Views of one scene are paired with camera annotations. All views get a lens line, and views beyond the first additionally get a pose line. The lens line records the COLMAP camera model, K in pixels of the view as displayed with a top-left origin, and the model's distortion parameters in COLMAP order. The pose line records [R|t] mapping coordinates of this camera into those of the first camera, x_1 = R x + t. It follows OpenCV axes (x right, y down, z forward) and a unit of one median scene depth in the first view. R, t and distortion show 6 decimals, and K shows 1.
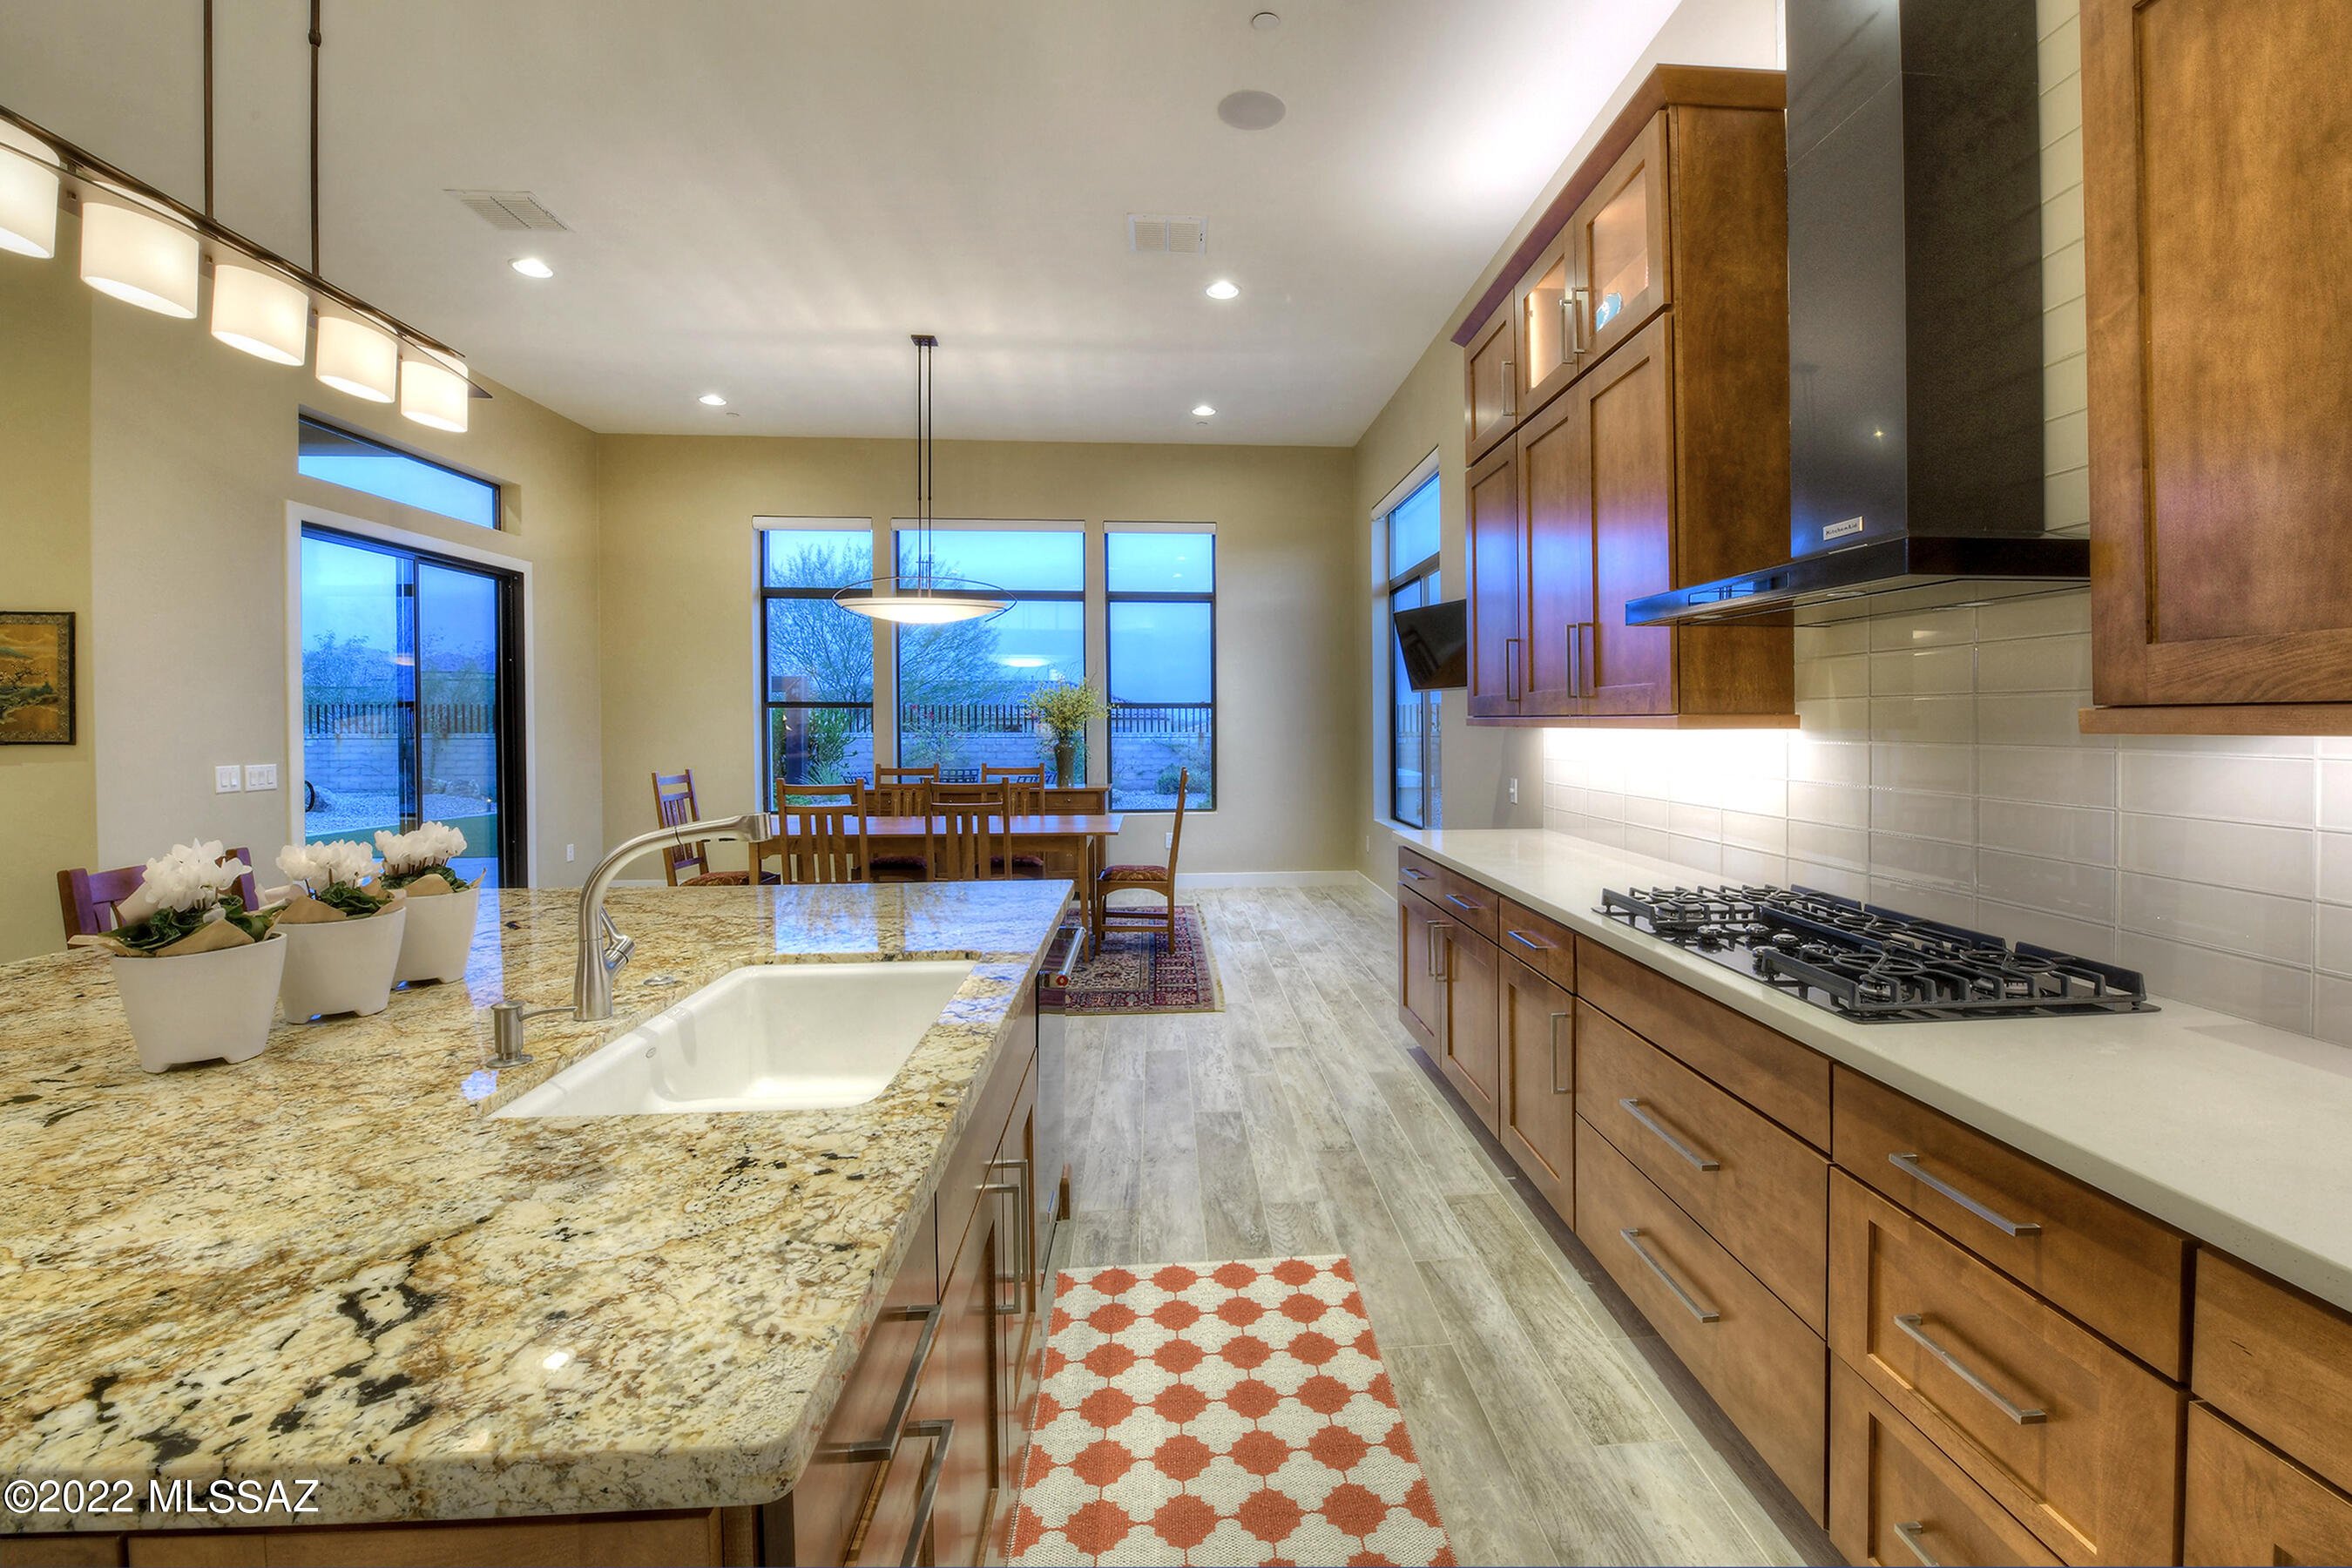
lens RADIAL K [[1009.6, 0, 1212.3], [0, 1009.6, 743.8], [0, 0, 1]] dist [-0.003542, -0.005031]
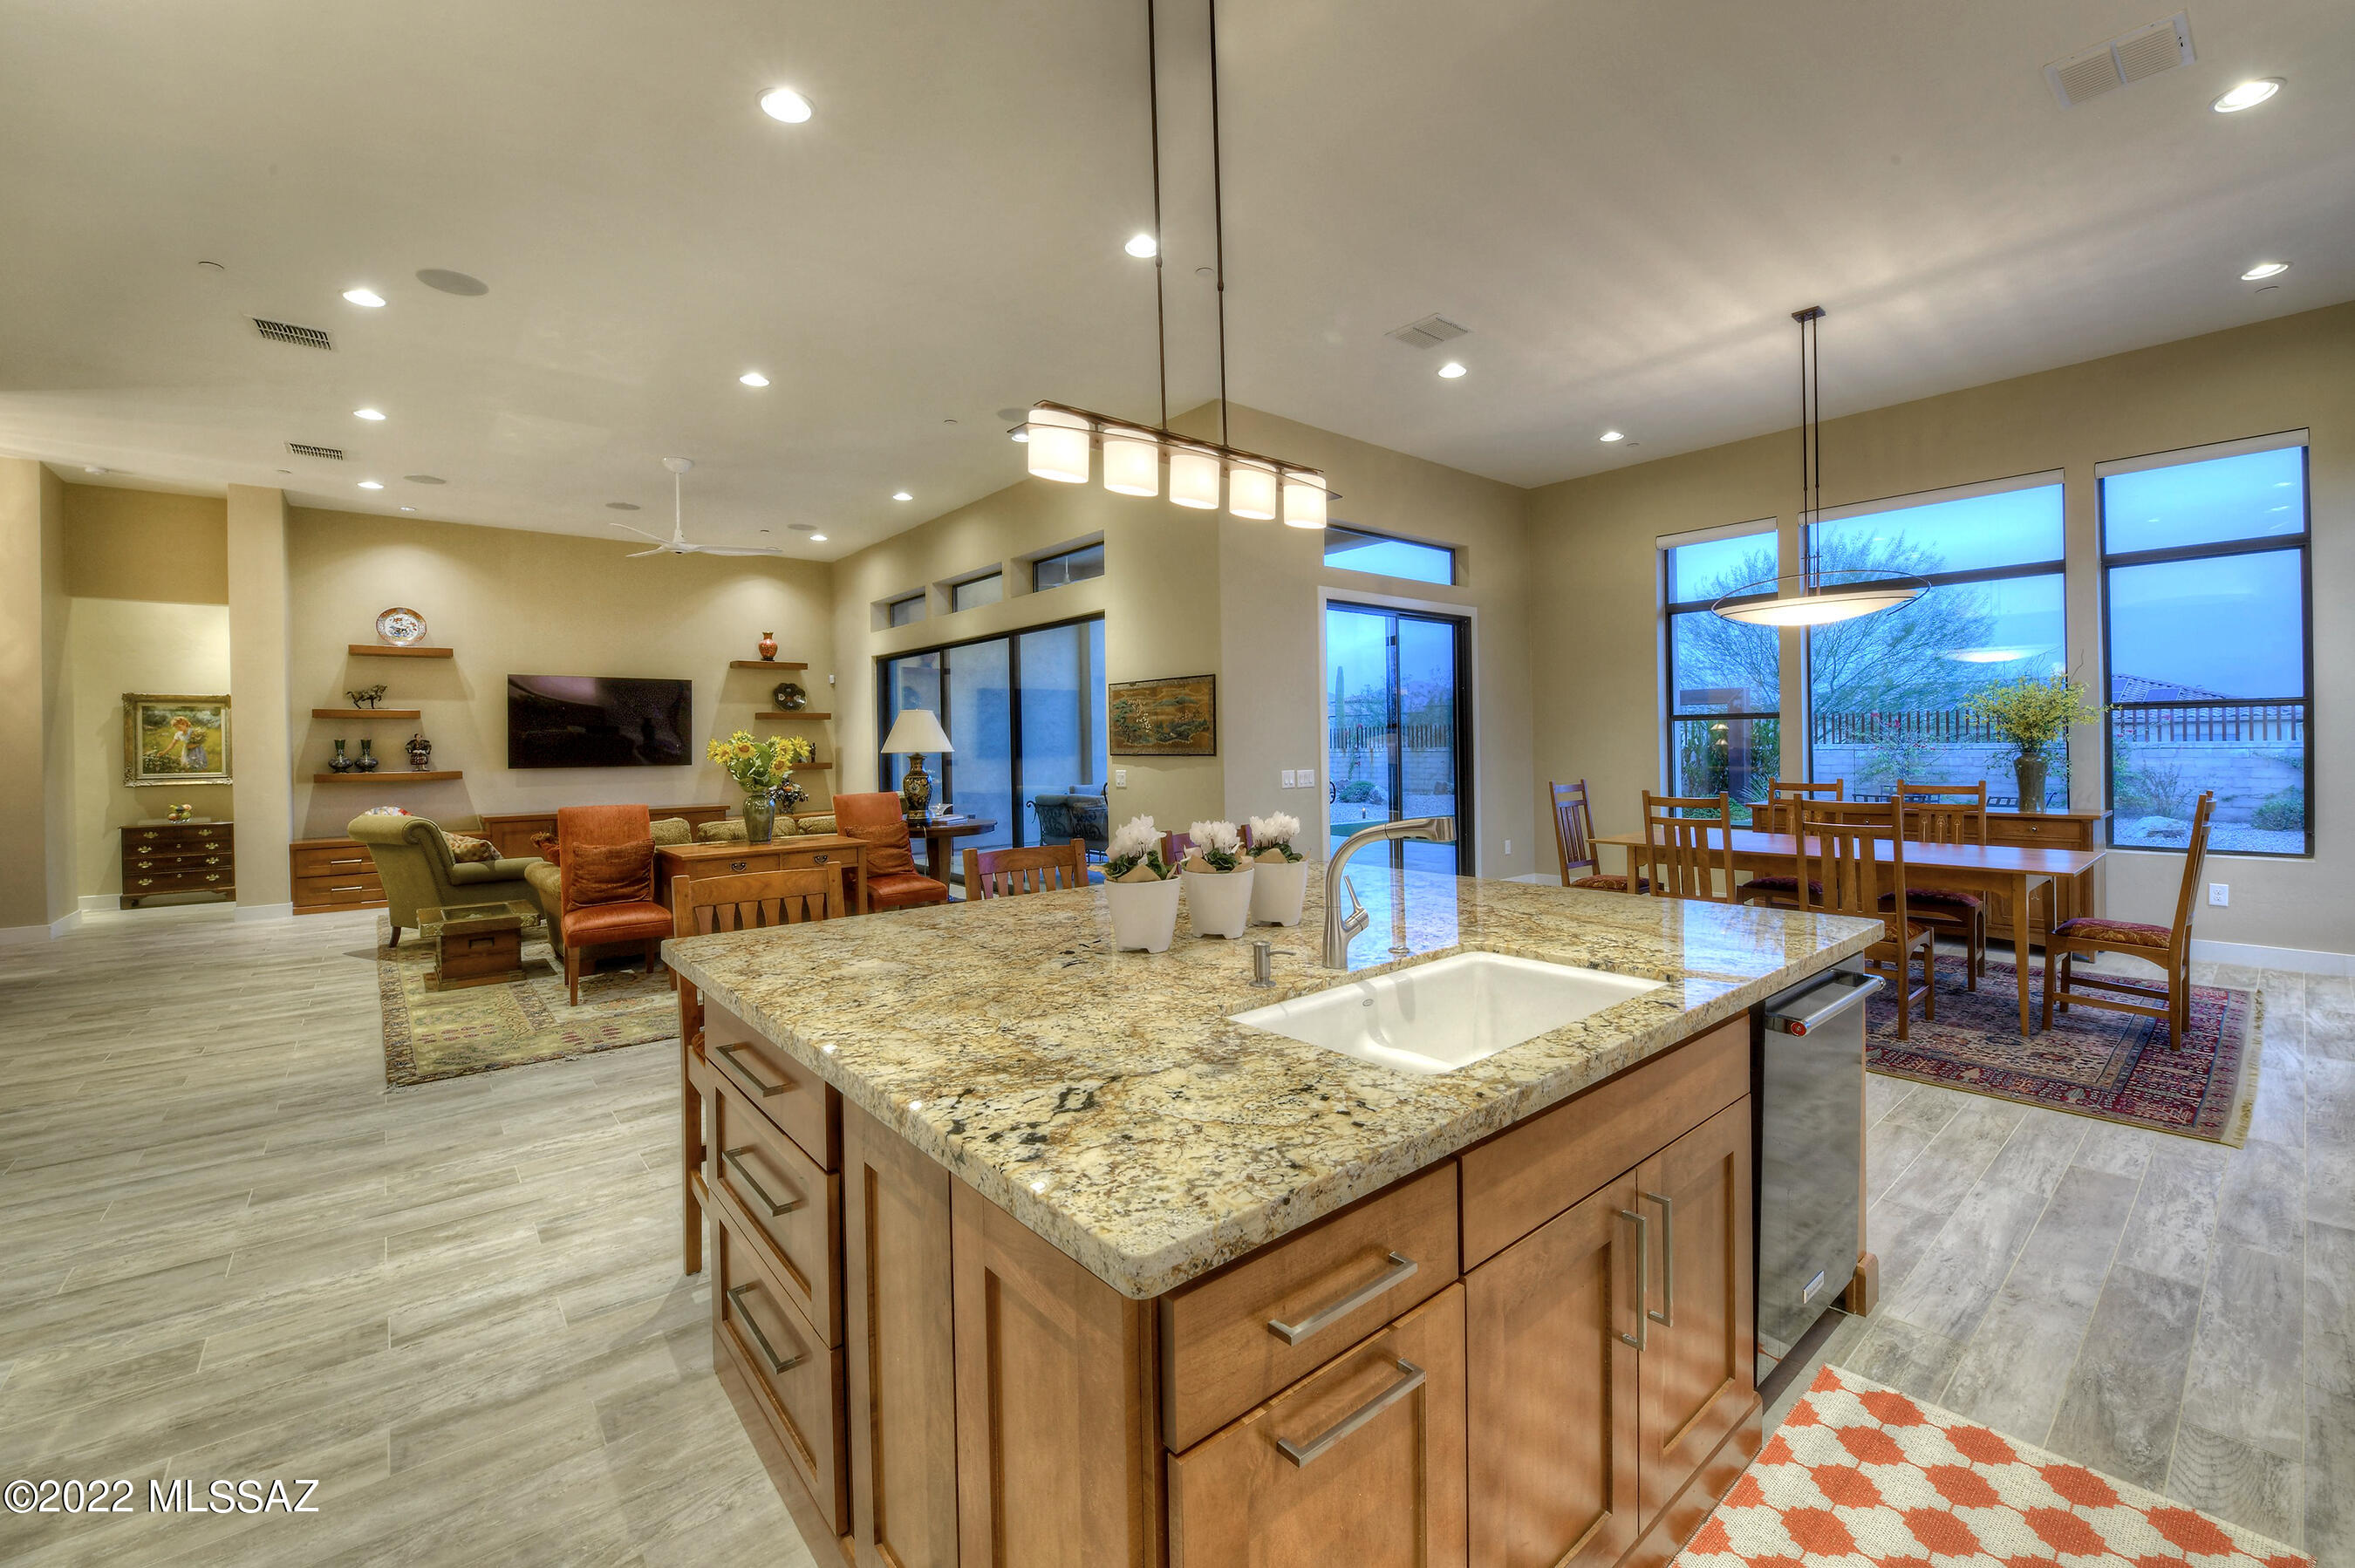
lens RADIAL K [[957.7, 0, 1182.0], [0, 957.7, 766.0], [0, 0, 1]] dist [-0.001107, -0.005021]
pose [[0.593984, 0.010449, -0.804409, 0.223366], [-0.001731, 0.999930, 0.011711, -0.002361], [0.804475, -0.005564, 0.593961, 0.087571]]
